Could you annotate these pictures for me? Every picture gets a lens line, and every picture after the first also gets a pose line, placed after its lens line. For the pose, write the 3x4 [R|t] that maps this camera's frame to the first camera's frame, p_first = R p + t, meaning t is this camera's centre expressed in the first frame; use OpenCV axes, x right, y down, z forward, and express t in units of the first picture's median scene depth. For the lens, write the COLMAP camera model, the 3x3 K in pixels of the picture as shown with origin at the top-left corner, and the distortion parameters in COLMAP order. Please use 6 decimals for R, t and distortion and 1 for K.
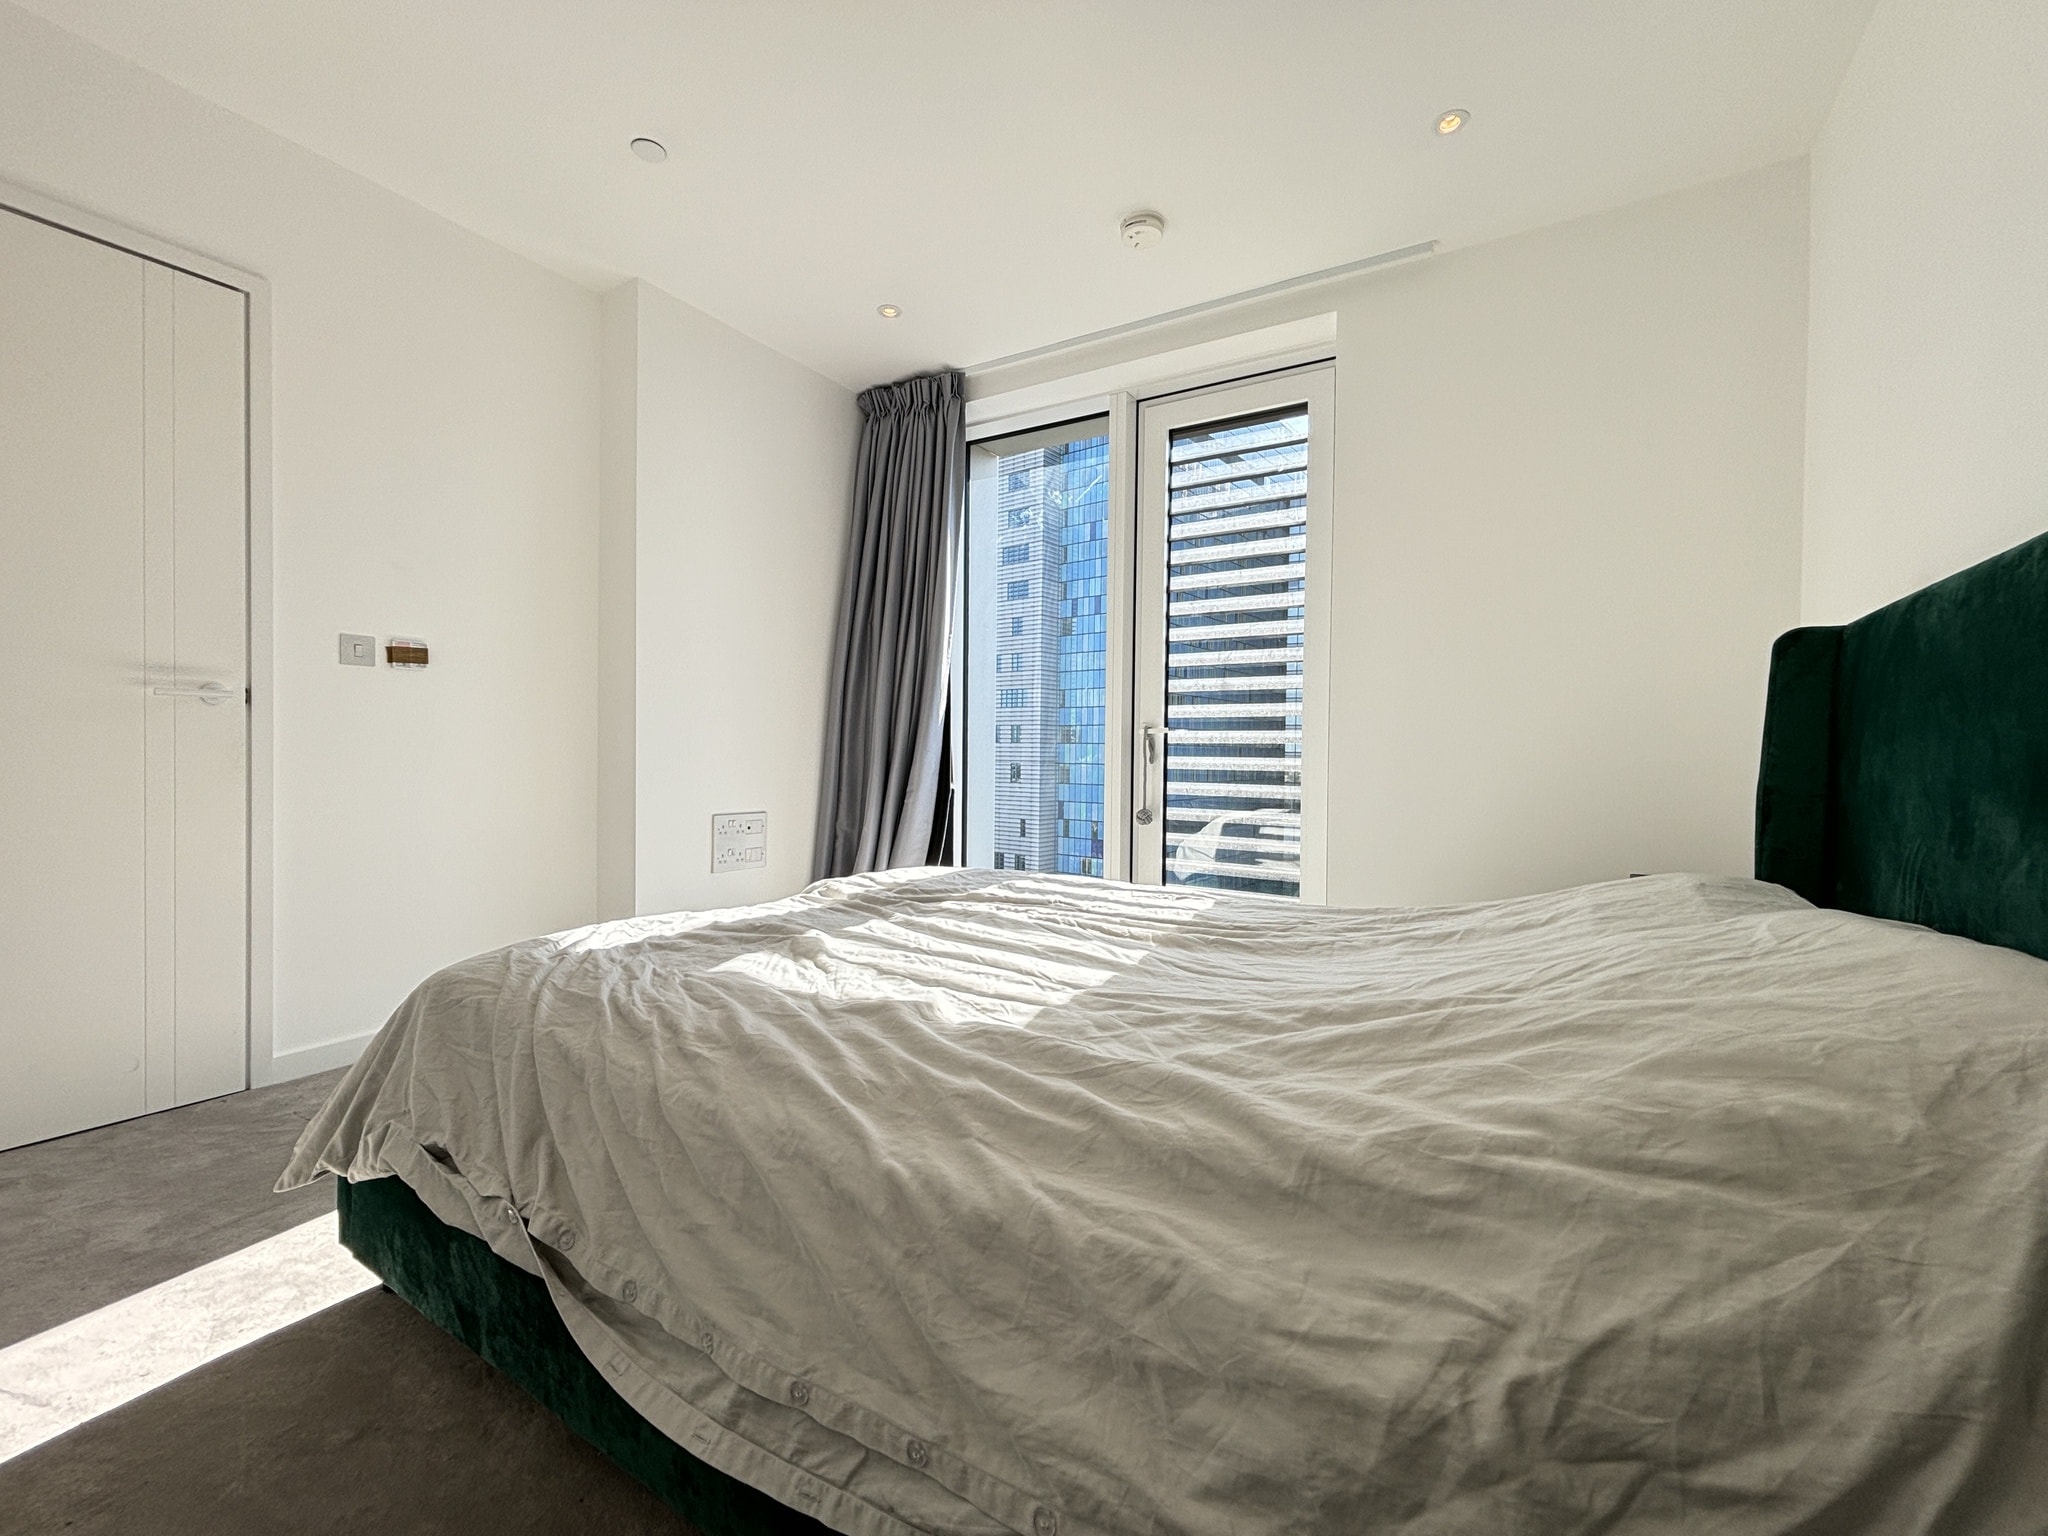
lens RADIAL K [[837.3, 0, 1007.6], [0, 837.3, 765.5], [0, 0, 1]] dist [-0.020510, 0.006555]
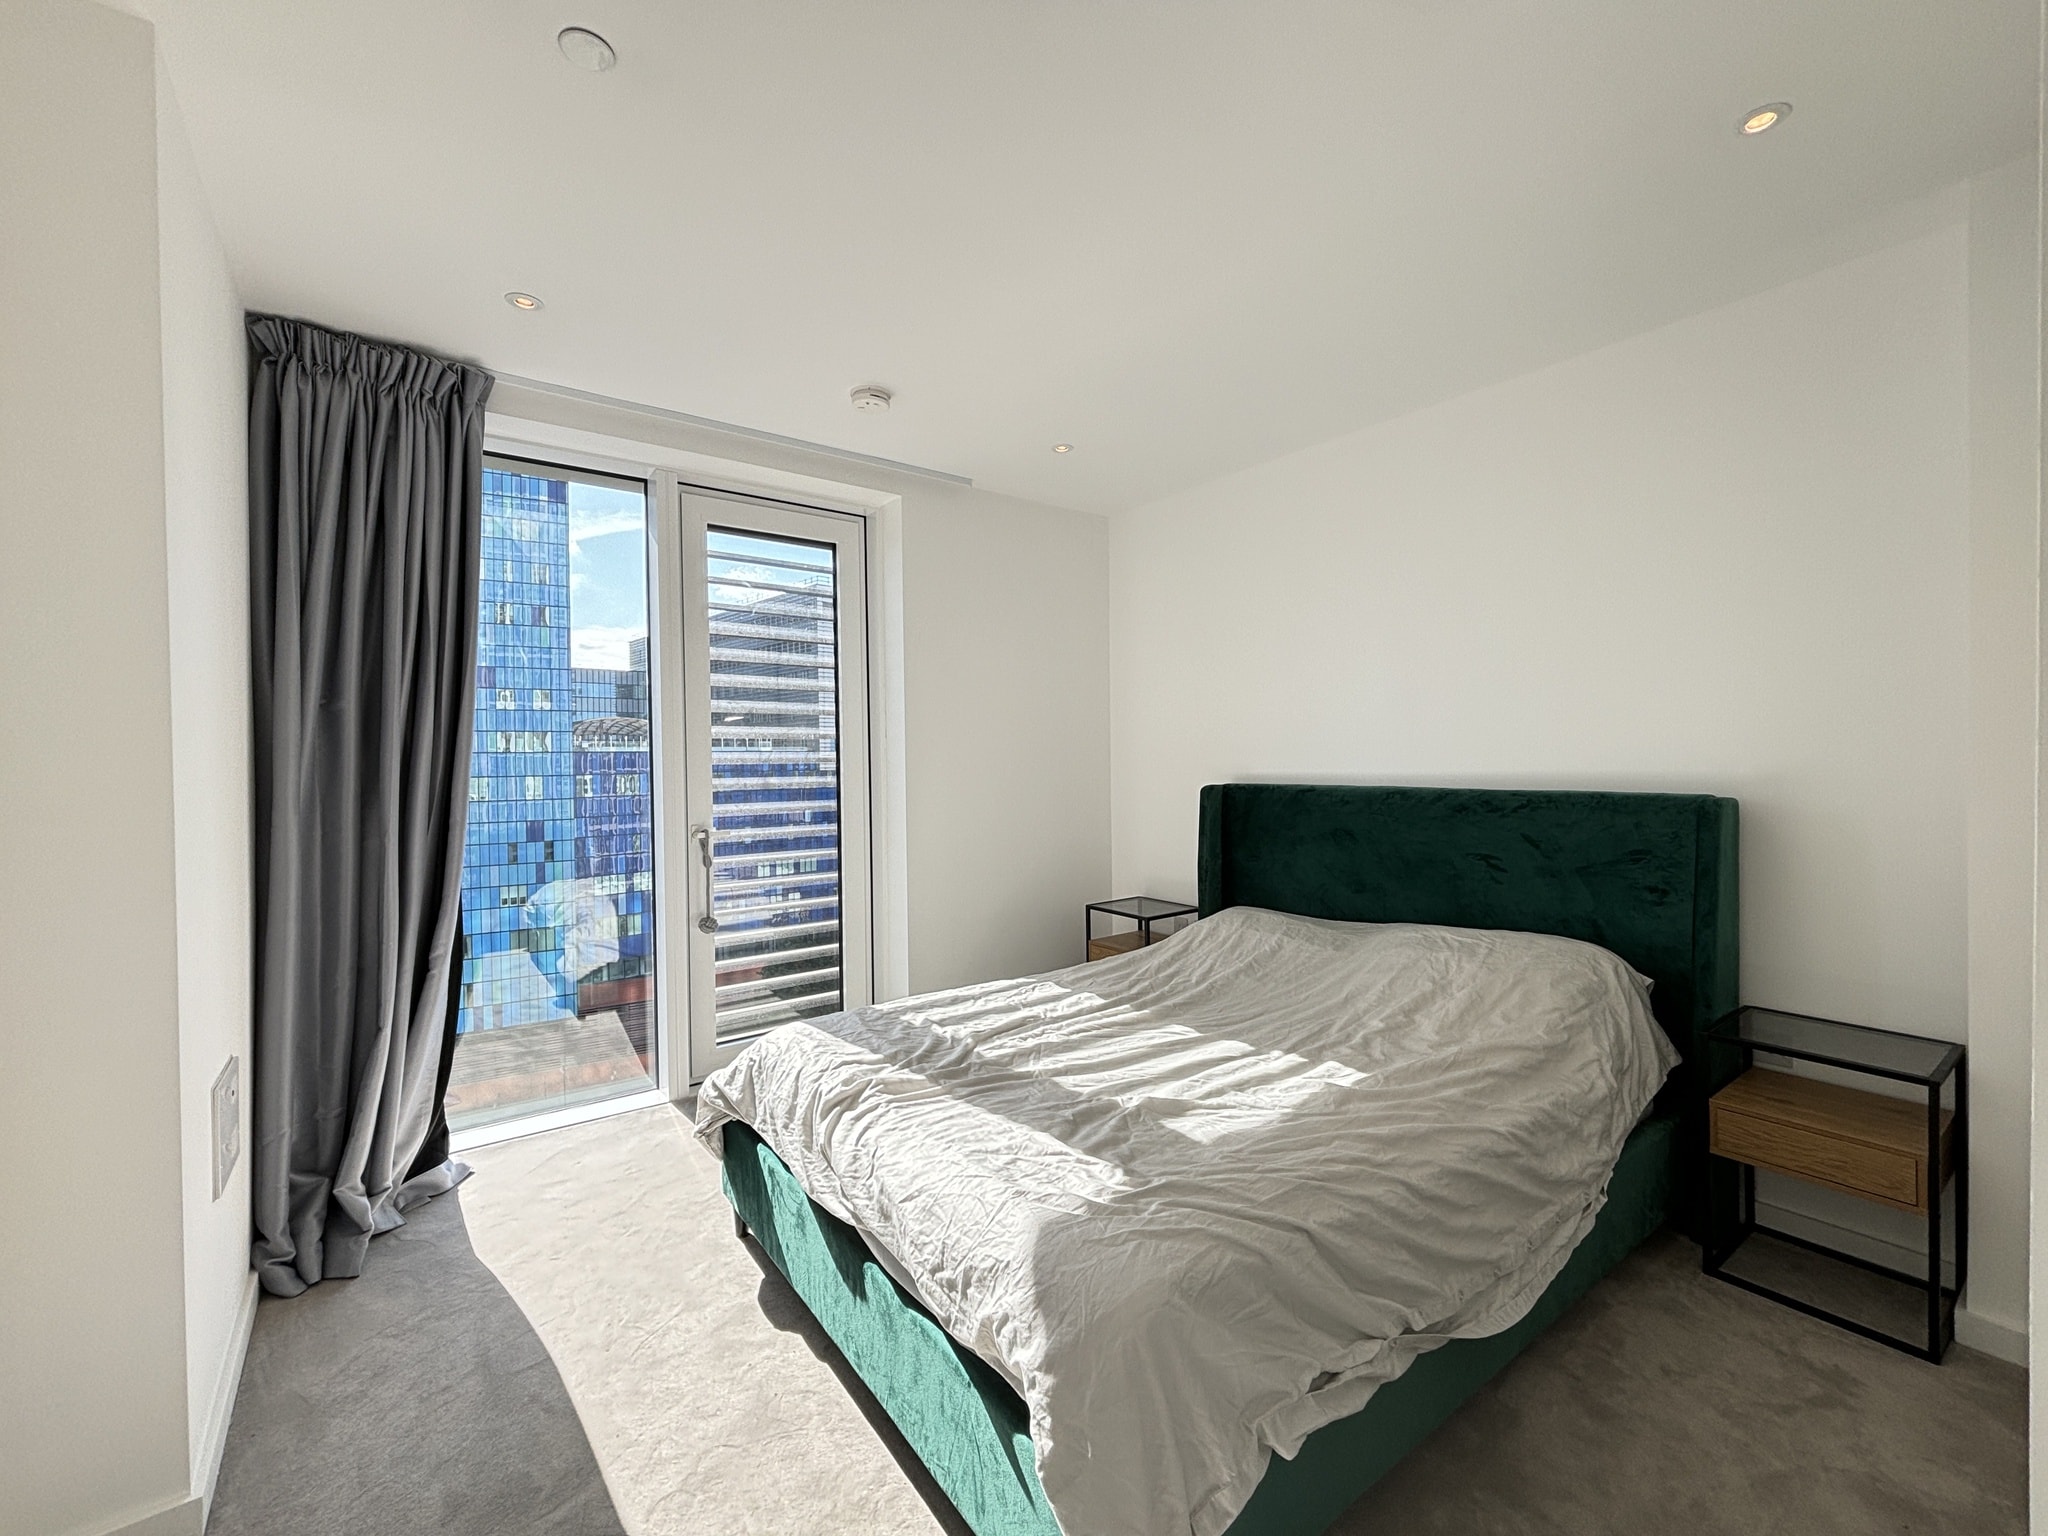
lens RADIAL K [[837.3, 0, 1007.6], [0, 837.3, 765.5], [0, 0, 1]] dist [-0.020510, 0.006555]
pose [[0.381085, -0.030519, 0.924036, -1.025036], [0.026204, 0.999410, 0.022202, -0.223471], [-0.924169, 0.015753, 0.381660, 0.521824]]
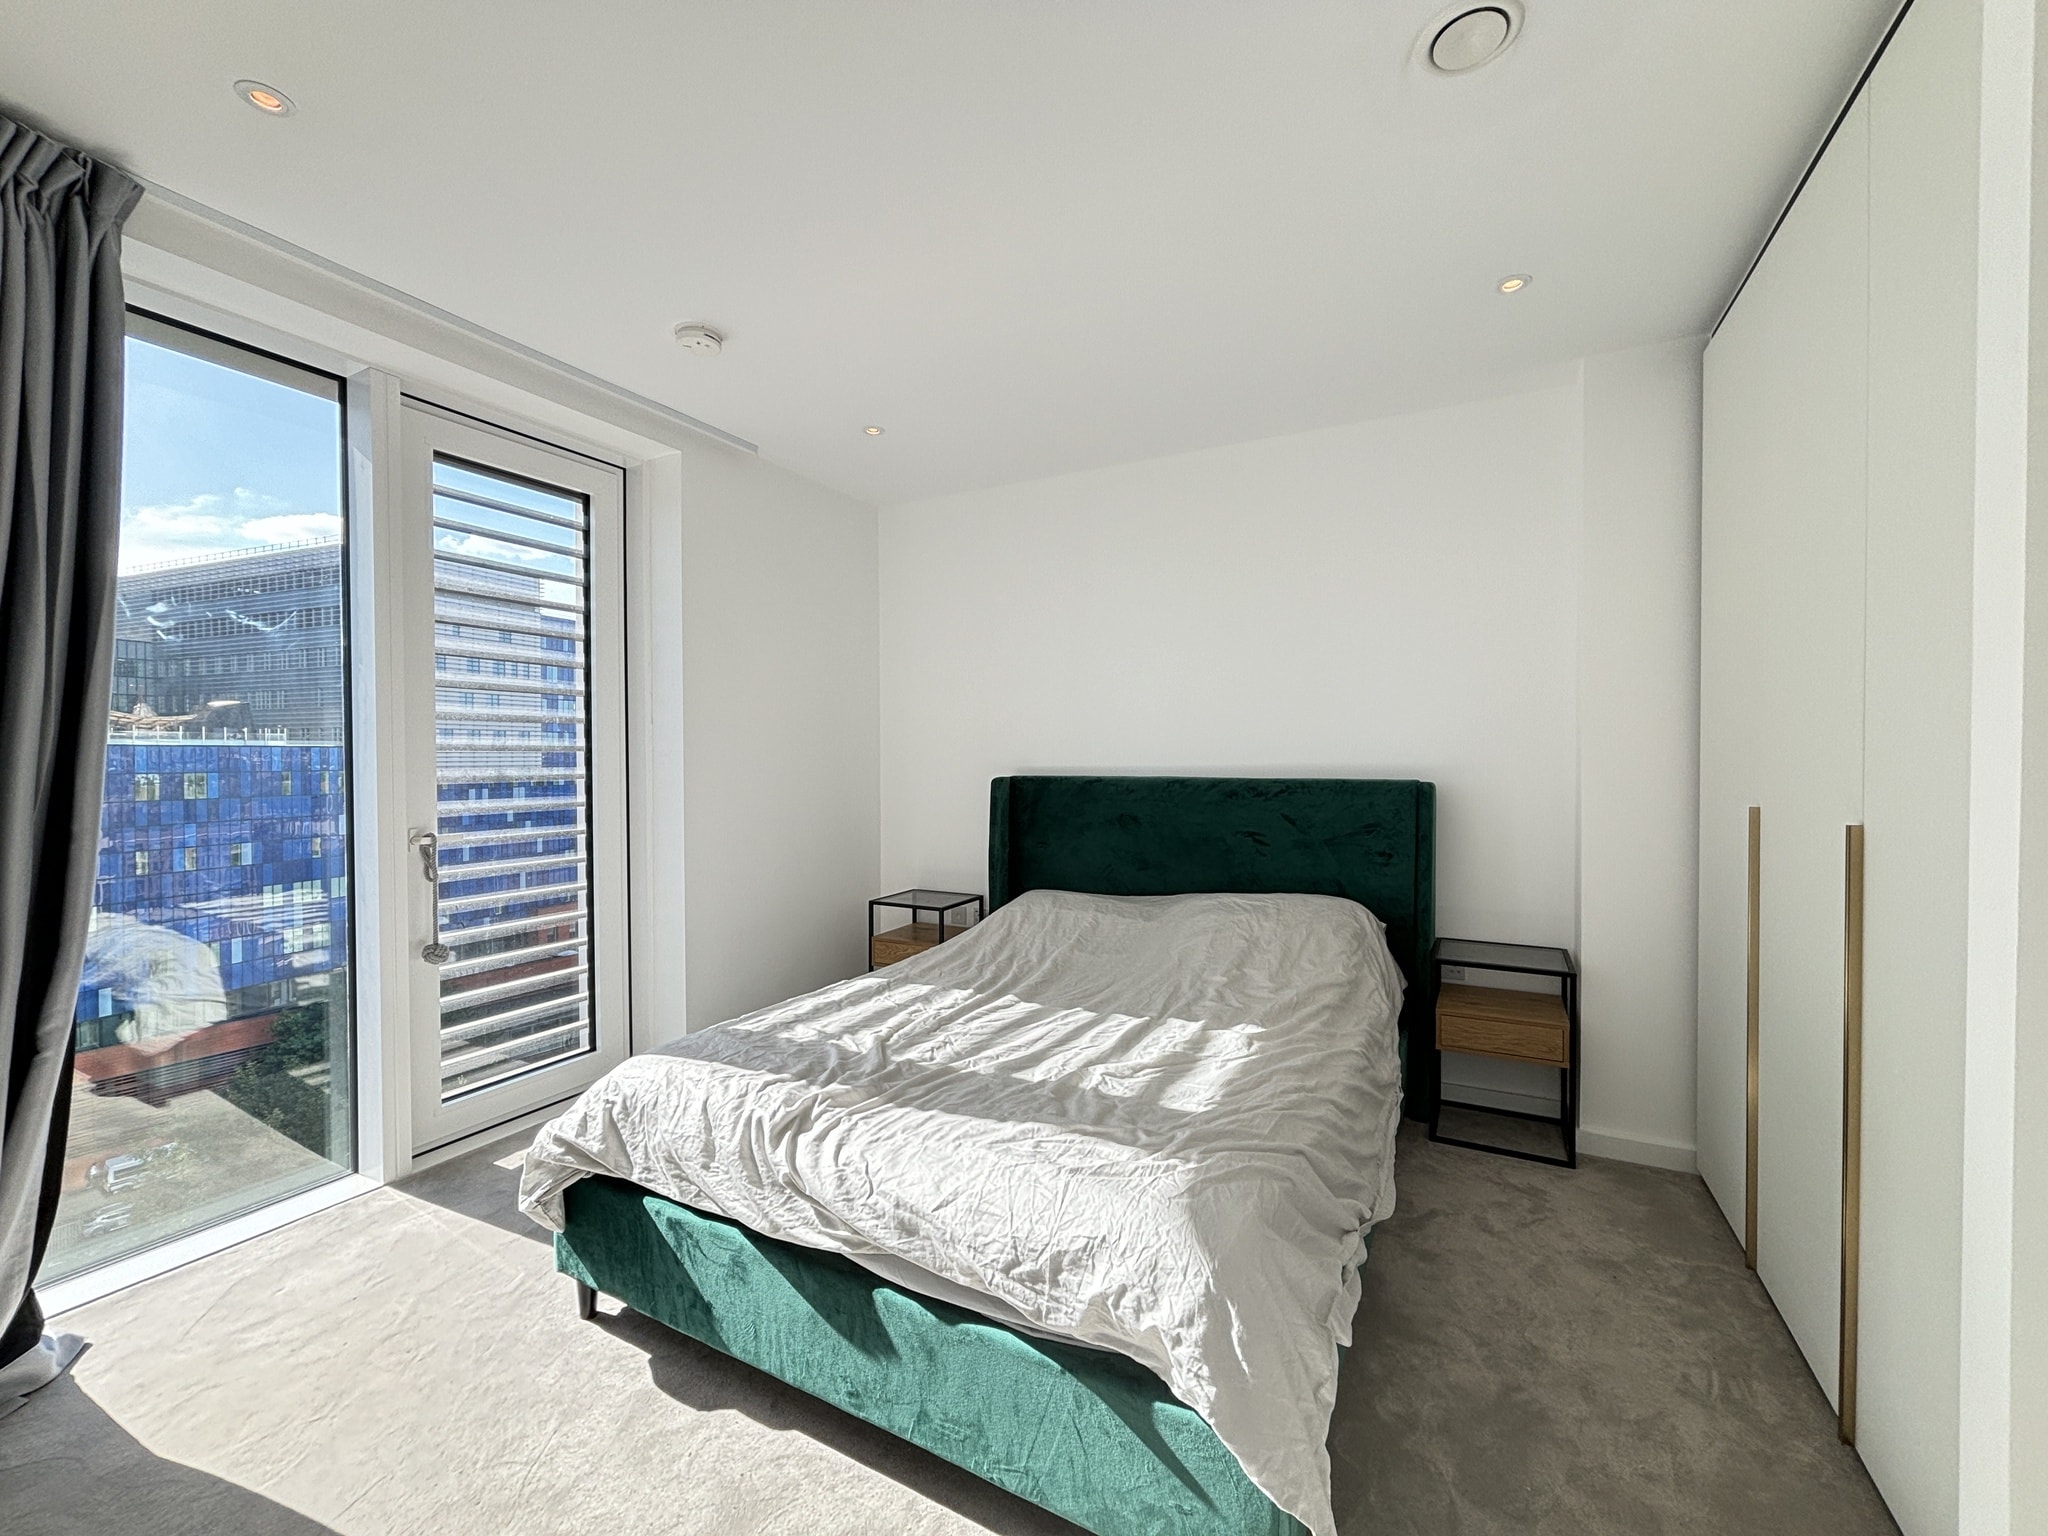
lens RADIAL K [[837.3, 0, 1007.6], [0, 837.3, 765.5], [0, 0, 1]] dist [-0.020510, 0.006555]
pose [[-0.046428, -0.029441, 0.998488, -1.072438], [0.011180, 0.999488, 0.029990, -0.211551], [-0.998859, 0.012556, -0.046075, 0.866080]]
